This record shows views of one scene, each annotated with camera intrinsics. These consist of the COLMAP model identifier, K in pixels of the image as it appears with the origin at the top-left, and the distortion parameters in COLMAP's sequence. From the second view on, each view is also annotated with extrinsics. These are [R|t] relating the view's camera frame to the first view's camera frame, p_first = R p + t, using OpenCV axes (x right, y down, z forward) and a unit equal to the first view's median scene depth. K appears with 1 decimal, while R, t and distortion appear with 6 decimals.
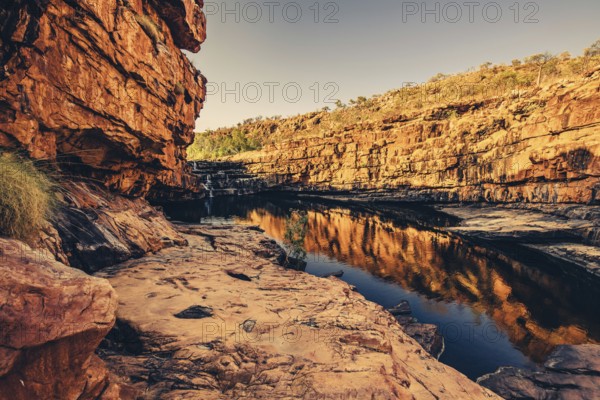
lens RADIAL K [[244.1, 0, 300.0], [0, 244.1, 200.0], [0, 0, 1]] dist [-0.014767, -0.000199]
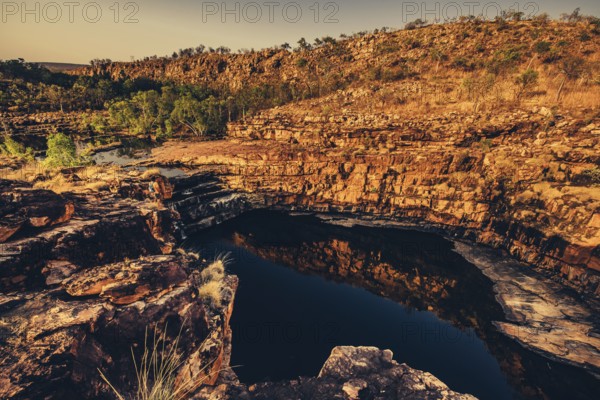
lens RADIAL K [[239.5, 0, 300.7], [0, 239.5, 199.0], [0, 0, 1]] dist [-0.012891, -0.002681]
pose [[0.977027, -0.057877, 0.205104, -0.150915], [-0.000931, 0.961249, 0.275680, -0.325703], [-0.213112, -0.269537, 0.939113, 0.255350]]
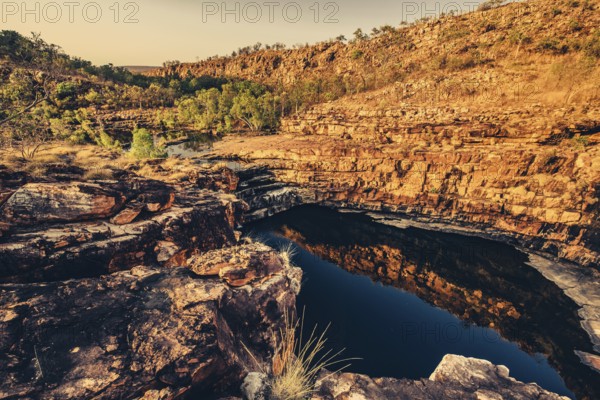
lens RADIAL K [[240.6, 0, 300.9], [0, 240.6, 198.9], [0, 0, 1]] dist [-0.013206, -0.002319]
pose [[0.999796, -0.009308, 0.017914, -0.168752], [0.003635, 0.955859, 0.293803, -0.327866], [-0.019858, -0.293678, 0.955698, 0.255252]]
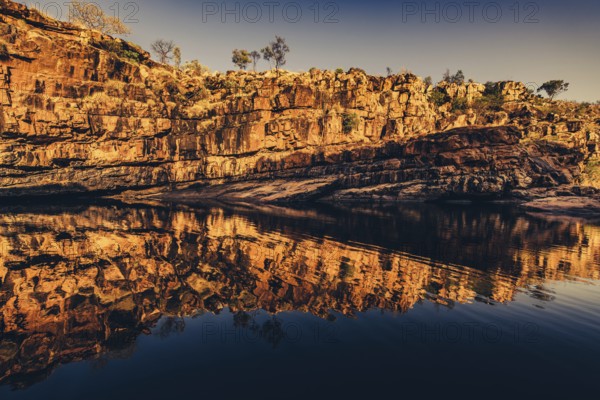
lens RADIAL K [[237.2, 0, 300.7], [0, 237.2, 198.5], [0, 0, 1]] dist [0.007123, -0.004730]
pose [[-0.035948, -0.083983, 0.995819, -0.073578], [0.129164, 0.987714, 0.087962, 0.033526], [-0.990971, 0.131786, -0.024659, 0.495034]]
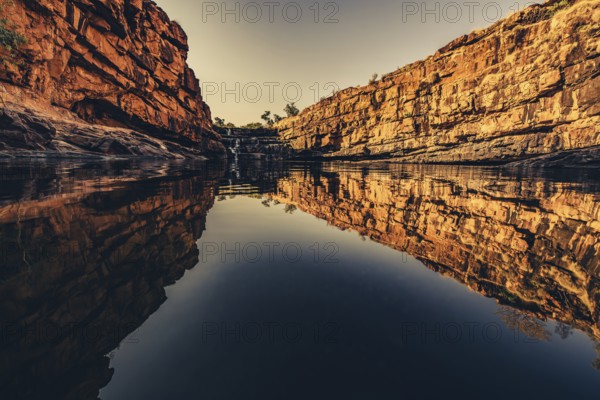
lens RADIAL K [[237.2, 0, 300.7], [0, 237.2, 198.5], [0, 0, 1]] dist [0.007123, -0.004730]
pose [[0.941727, 0.043430, -0.333562, 0.197019], [-0.041331, 0.999056, 0.013391, 0.114124], [0.333829, 0.001175, 0.942633, 0.188243]]
